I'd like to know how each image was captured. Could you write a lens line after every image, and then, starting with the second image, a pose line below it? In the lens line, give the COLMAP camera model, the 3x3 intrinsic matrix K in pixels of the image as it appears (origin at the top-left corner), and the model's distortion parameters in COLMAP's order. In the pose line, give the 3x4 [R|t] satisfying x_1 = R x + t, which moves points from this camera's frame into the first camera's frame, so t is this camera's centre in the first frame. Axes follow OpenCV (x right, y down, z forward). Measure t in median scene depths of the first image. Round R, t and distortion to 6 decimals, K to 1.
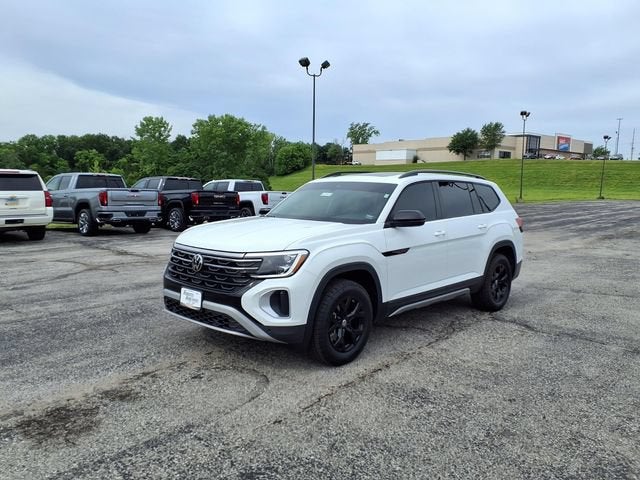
lens RADIAL K [[505.4, 0, 318.0], [0, 505.4, 243.5], [0, 0, 1]] dist [0.080863, -0.129012]
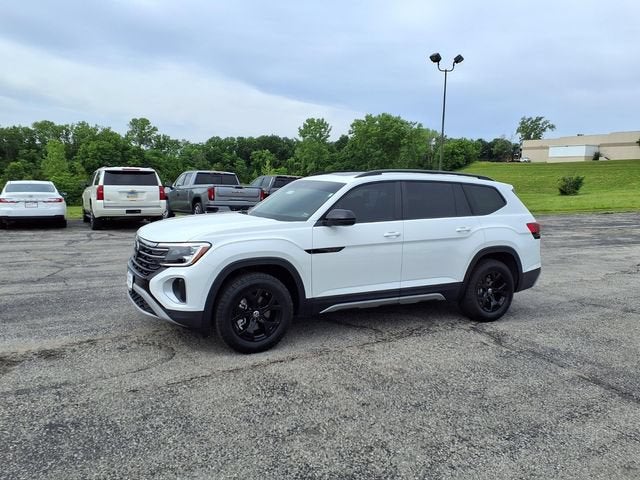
lens RADIAL K [[505.4, 0, 318.0], [0, 505.4, 243.5], [0, 0, 1]] dist [0.080863, -0.129012]
pose [[0.951223, 0.048134, -0.304725, 0.169556], [-0.047136, 0.998832, 0.010636, -0.002491], [0.304881, 0.004246, 0.952381, 0.011257]]
